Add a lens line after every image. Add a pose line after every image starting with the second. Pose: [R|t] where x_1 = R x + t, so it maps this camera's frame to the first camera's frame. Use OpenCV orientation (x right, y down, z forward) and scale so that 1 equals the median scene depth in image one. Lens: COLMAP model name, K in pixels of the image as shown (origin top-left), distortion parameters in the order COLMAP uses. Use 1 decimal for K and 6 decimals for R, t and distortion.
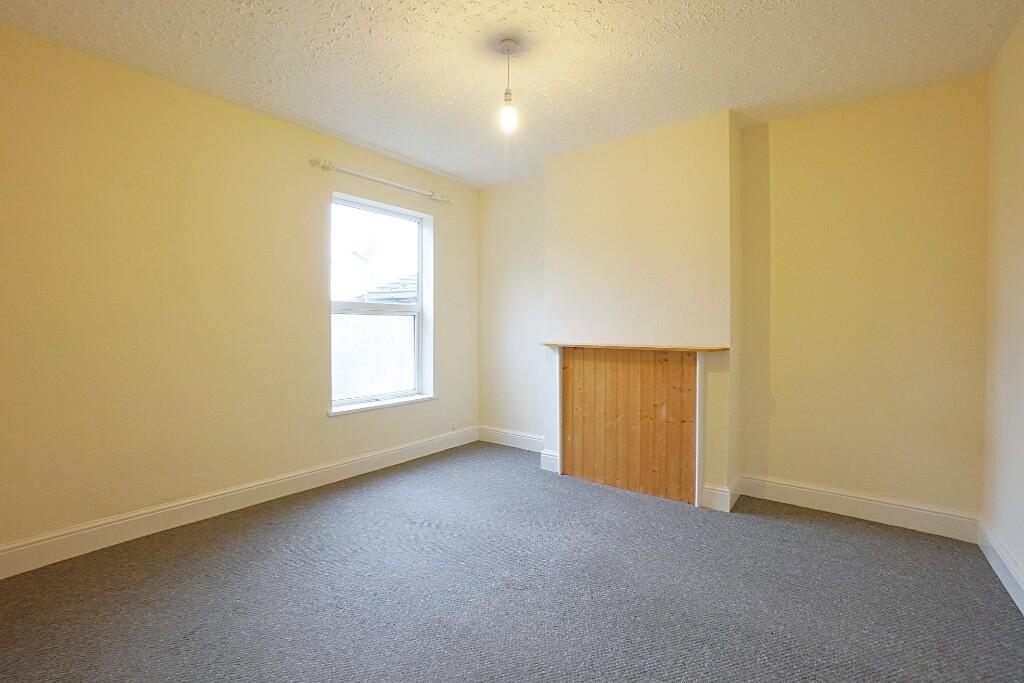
lens RADIAL K [[455.1, 0, 503.8], [0, 455.1, 333.2], [0, 0, 1]] dist [-0.063771, 0.024048]
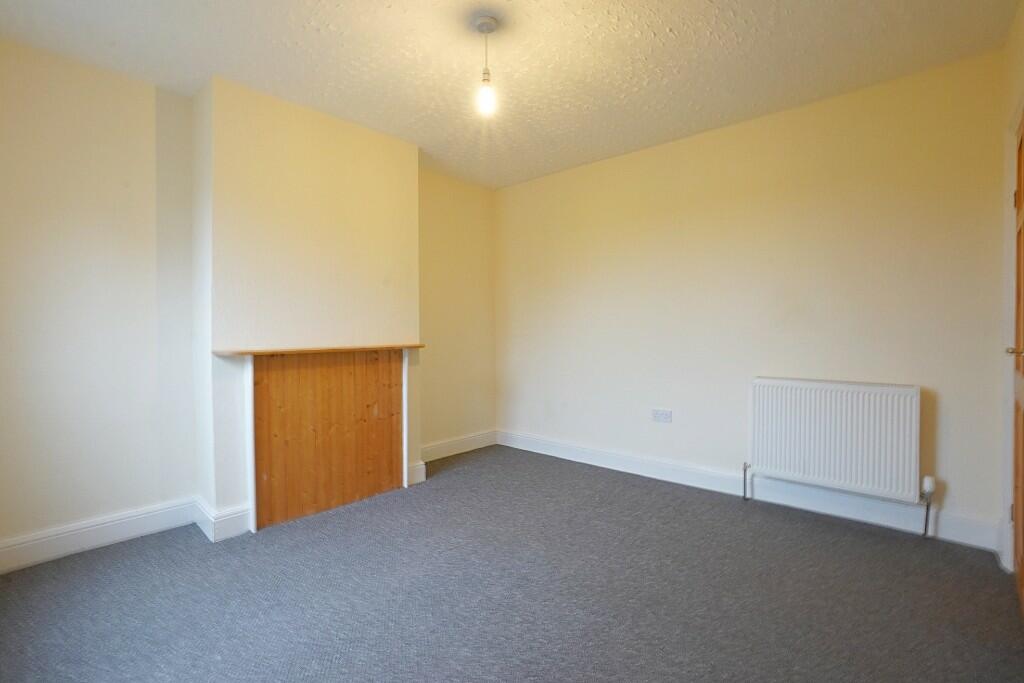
lens RADIAL K [[455.1, 0, 503.8], [0, 455.1, 333.2], [0, 0, 1]] dist [-0.063771, 0.024048]
pose [[0.086976, -0.015725, 0.996086, -0.614863], [0.025555, 0.999582, 0.013549, -0.005710], [-0.995883, 0.024277, 0.087341, 0.603121]]
